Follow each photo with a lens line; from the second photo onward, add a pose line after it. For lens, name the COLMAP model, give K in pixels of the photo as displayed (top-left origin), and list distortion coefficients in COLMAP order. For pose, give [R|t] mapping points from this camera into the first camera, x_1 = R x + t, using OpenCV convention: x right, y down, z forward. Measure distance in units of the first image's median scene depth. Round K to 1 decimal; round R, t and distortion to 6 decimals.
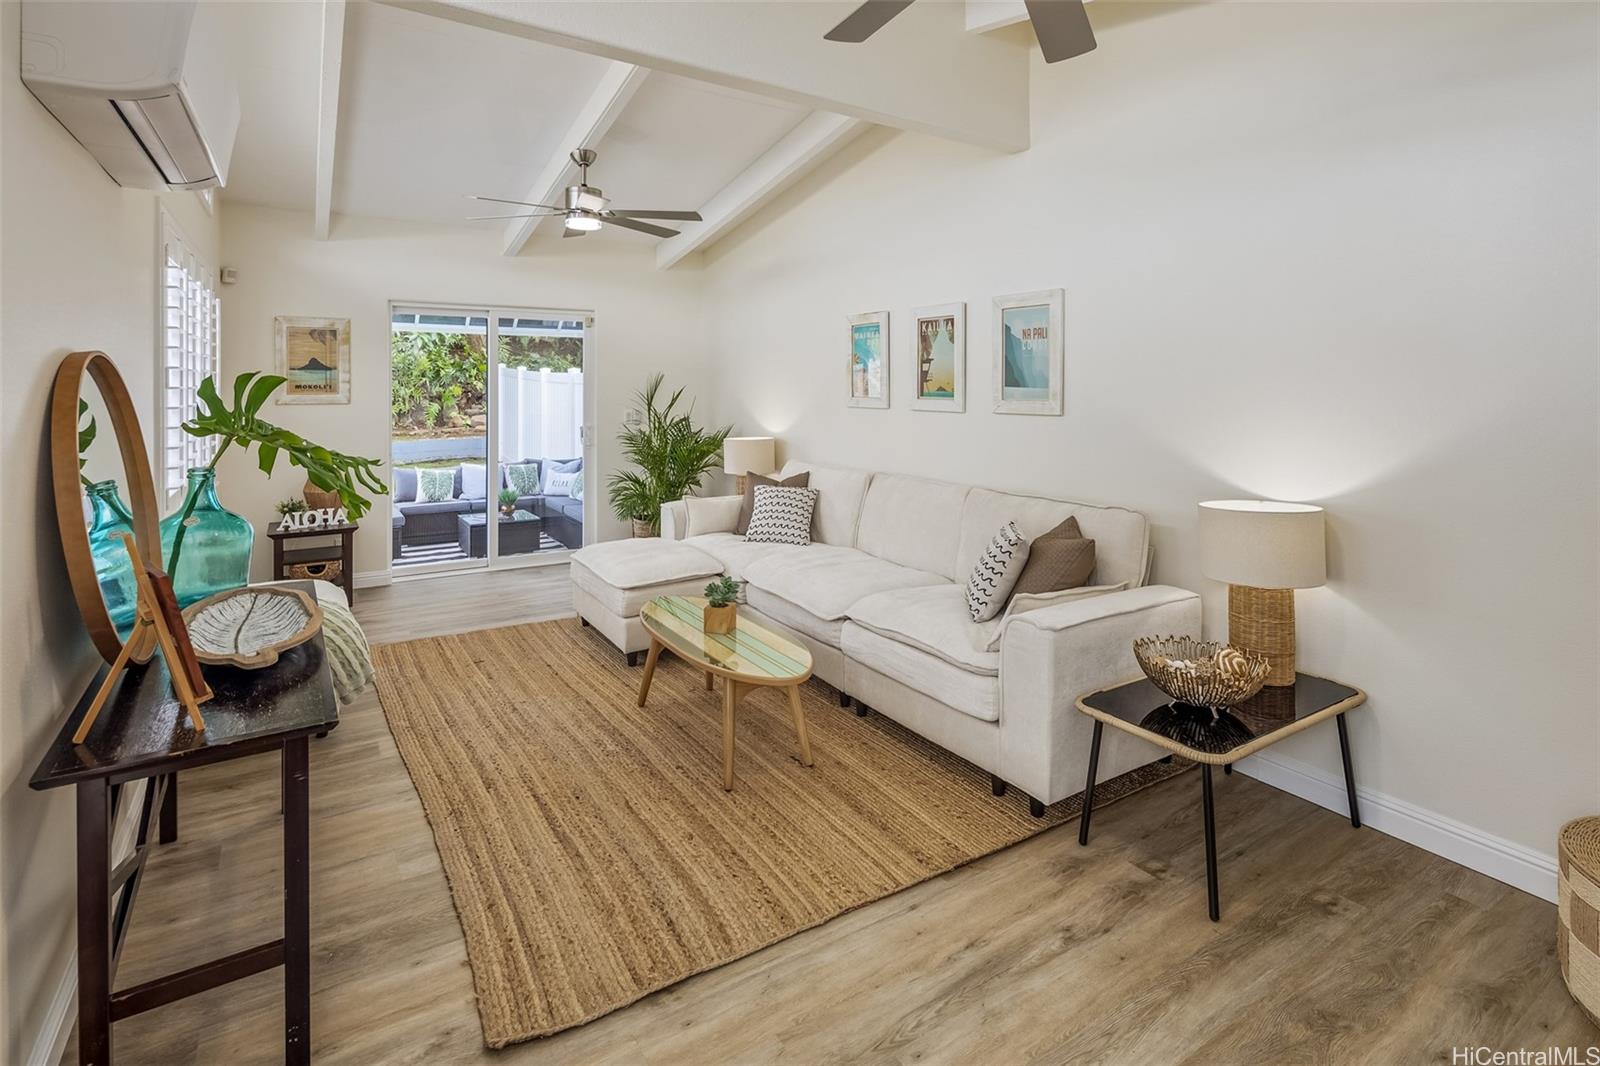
lens RADIAL K [[783.9, 0, 806.5], [0, 783.9, 386.1], [0, 0, 1]] dist [0.005888, -0.005496]
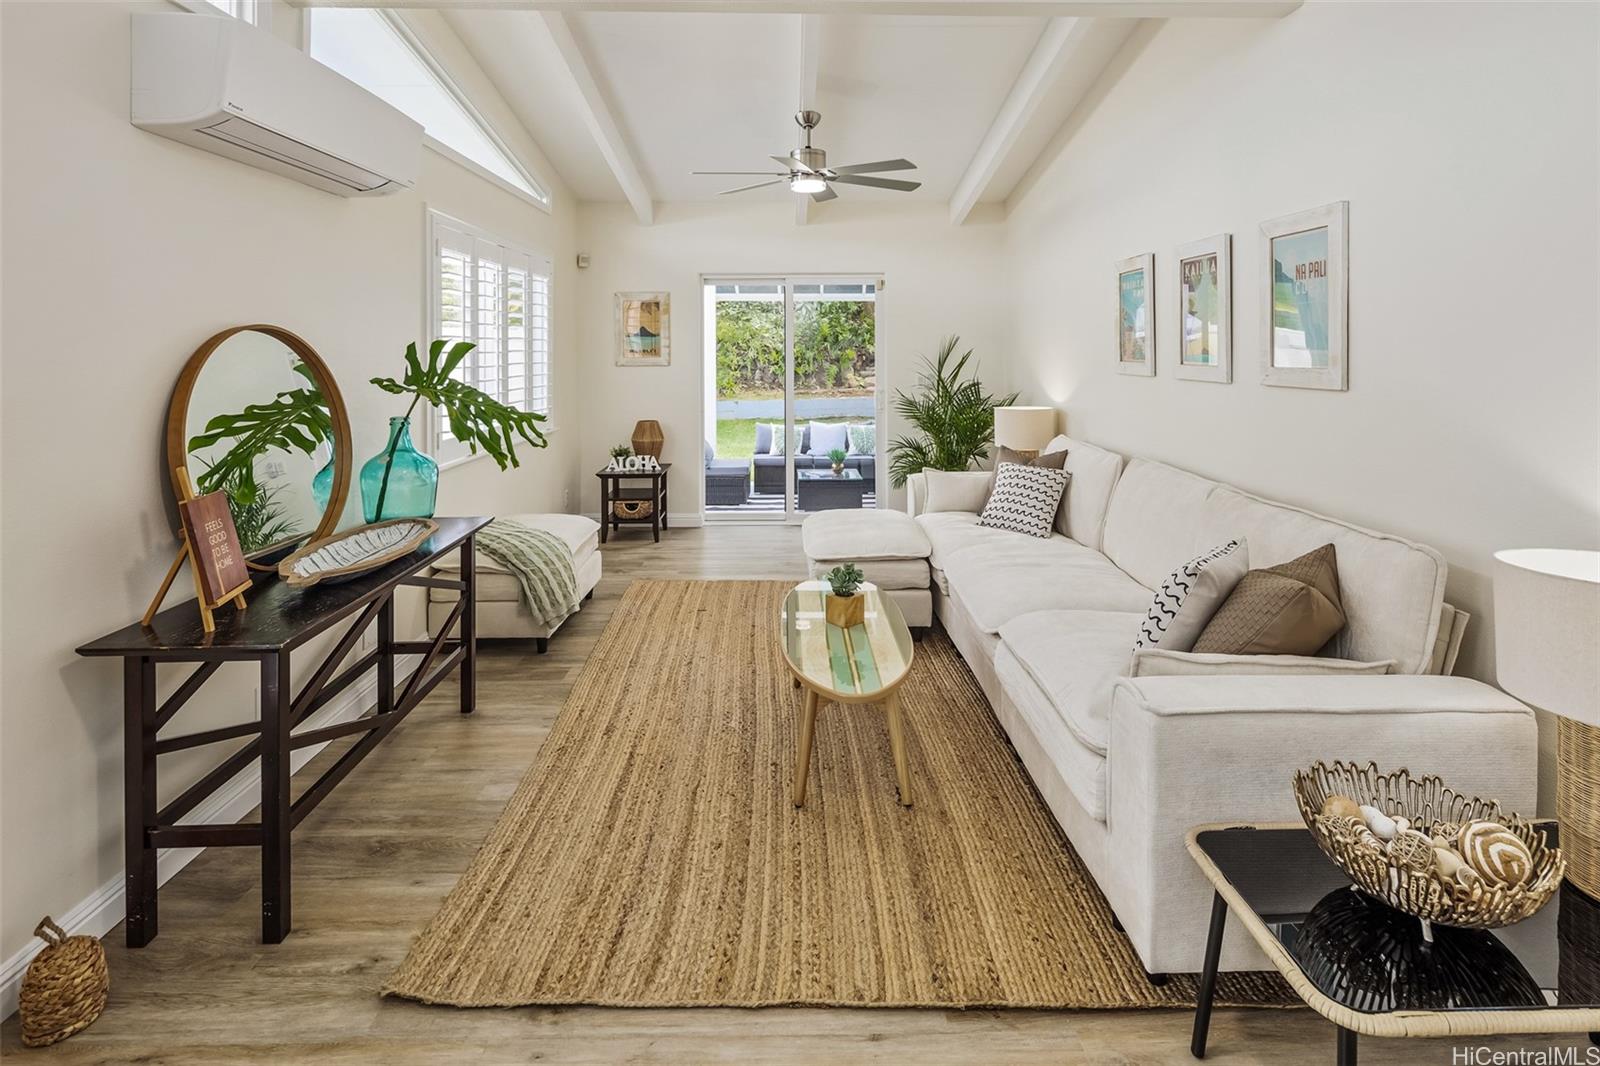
lens RADIAL K [[783.9, 0, 801.7], [0, 783.9, 346.3], [0, 0, 1]] dist [0.005888, -0.005496]
pose [[0.850965, -0.006064, -0.525187, 0.322074], [0.004254, 0.999980, -0.004654, 0.000832], [0.525205, 0.001726, 0.850974, 0.214962]]
